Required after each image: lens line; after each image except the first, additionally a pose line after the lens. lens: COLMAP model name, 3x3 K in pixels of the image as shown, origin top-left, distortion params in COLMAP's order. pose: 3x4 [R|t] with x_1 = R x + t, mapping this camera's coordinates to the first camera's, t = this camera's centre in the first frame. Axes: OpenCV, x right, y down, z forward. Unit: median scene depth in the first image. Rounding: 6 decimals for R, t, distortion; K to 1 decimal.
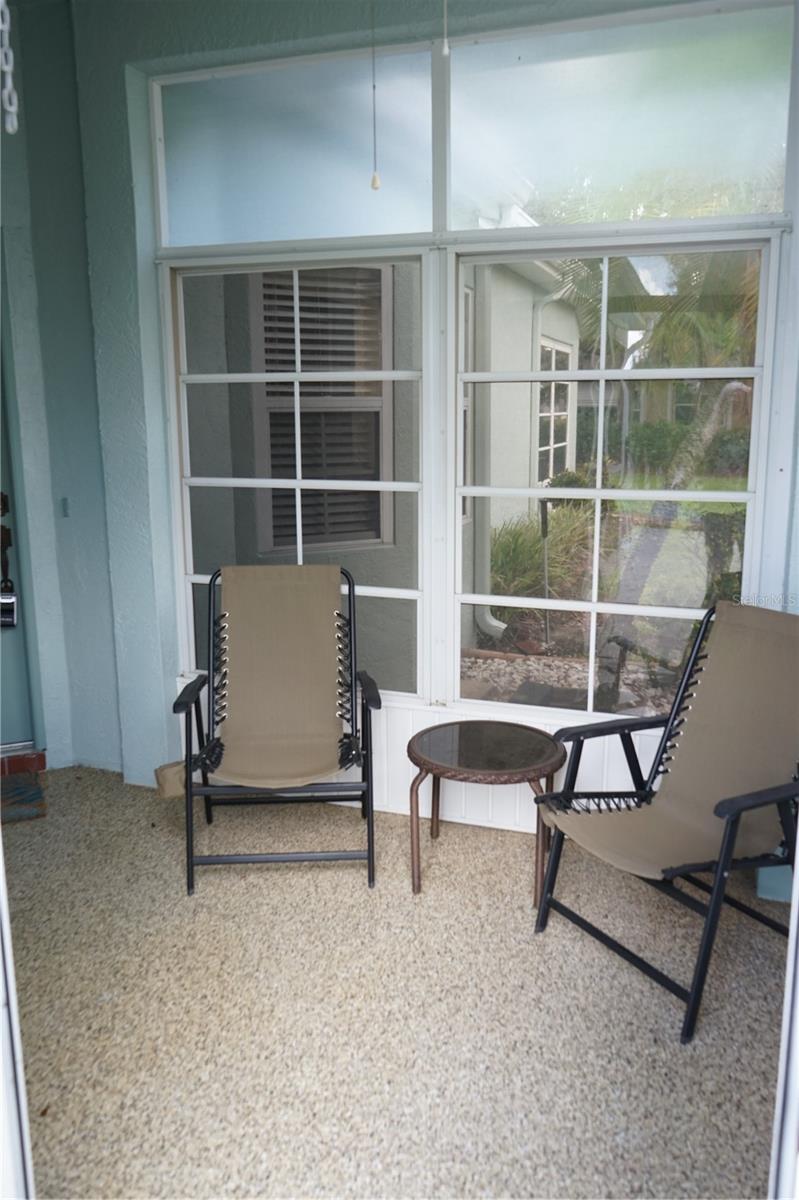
lens RADIAL K [[959.0, 0, 410.2], [0, 959.0, 602.0], [0, 0, 1]] dist [-0.013700, 0.012413]
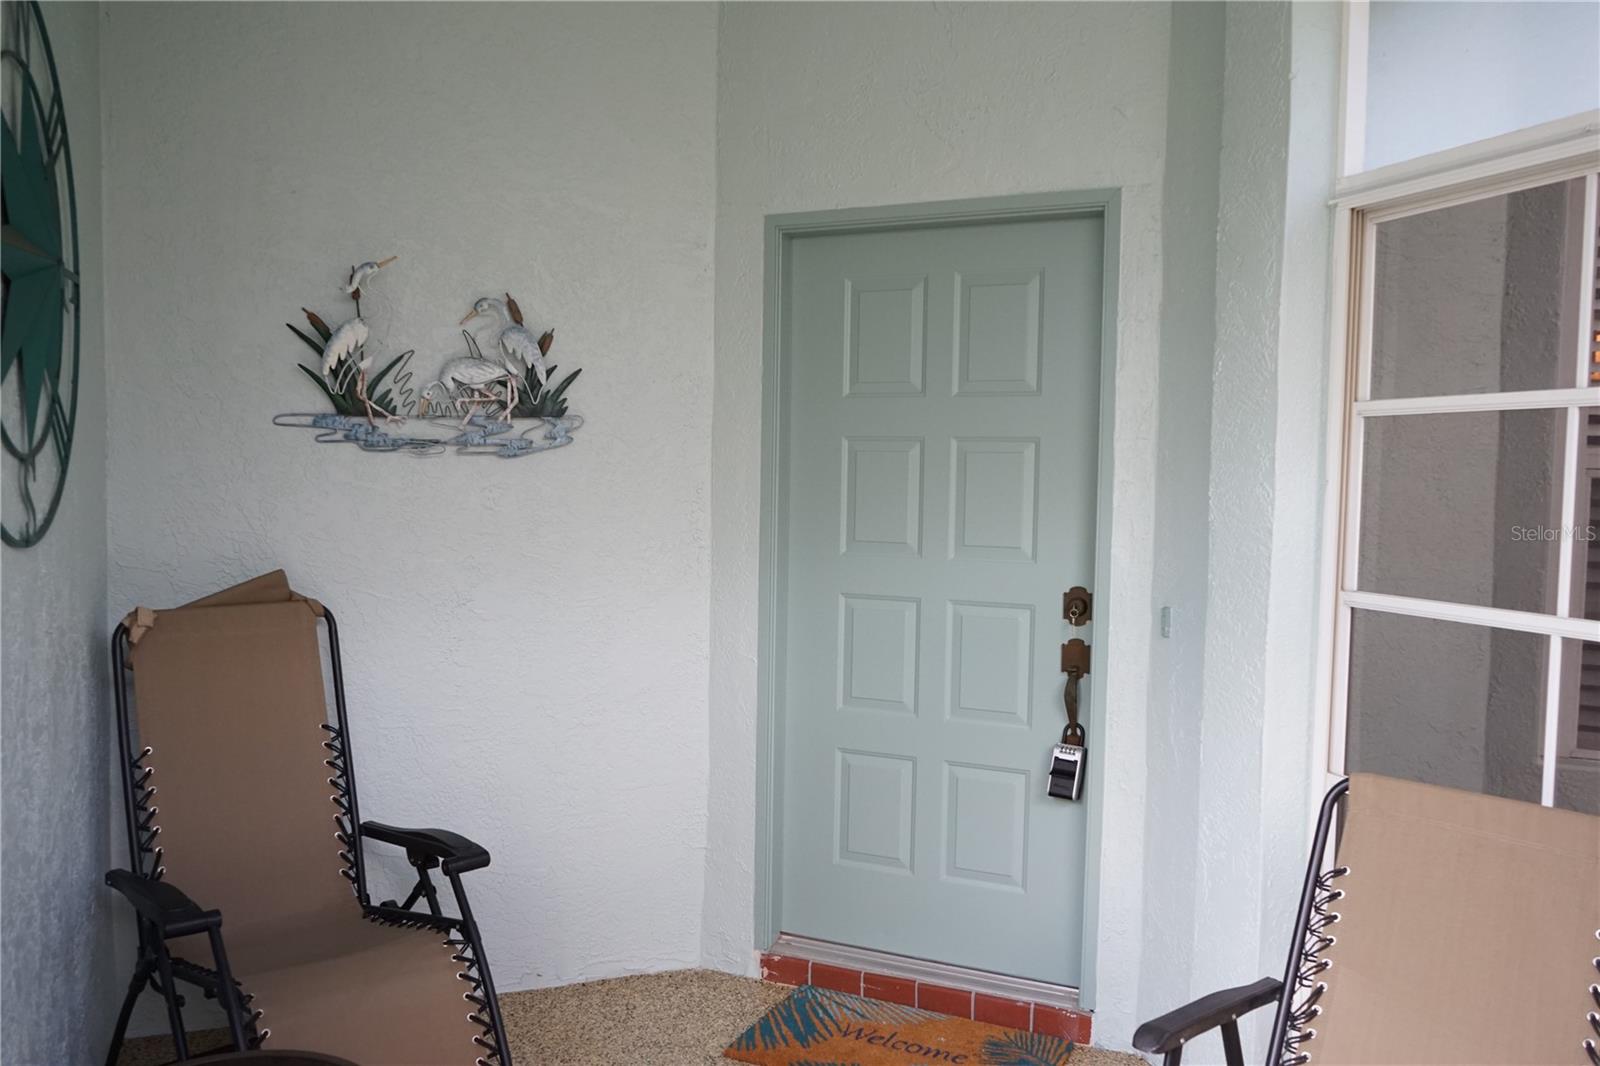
lens RADIAL K [[1278.6, 0, 786.3], [0, 1278.6, 541.1], [0, 0, 1]] dist [-0.013700, 0.012413]
pose [[0.632013, 0.058280, -0.772763, 0.117620], [-0.175295, 0.982074, -0.069301, -0.055041], [0.754871, 0.179261, 0.630900, 0.324309]]
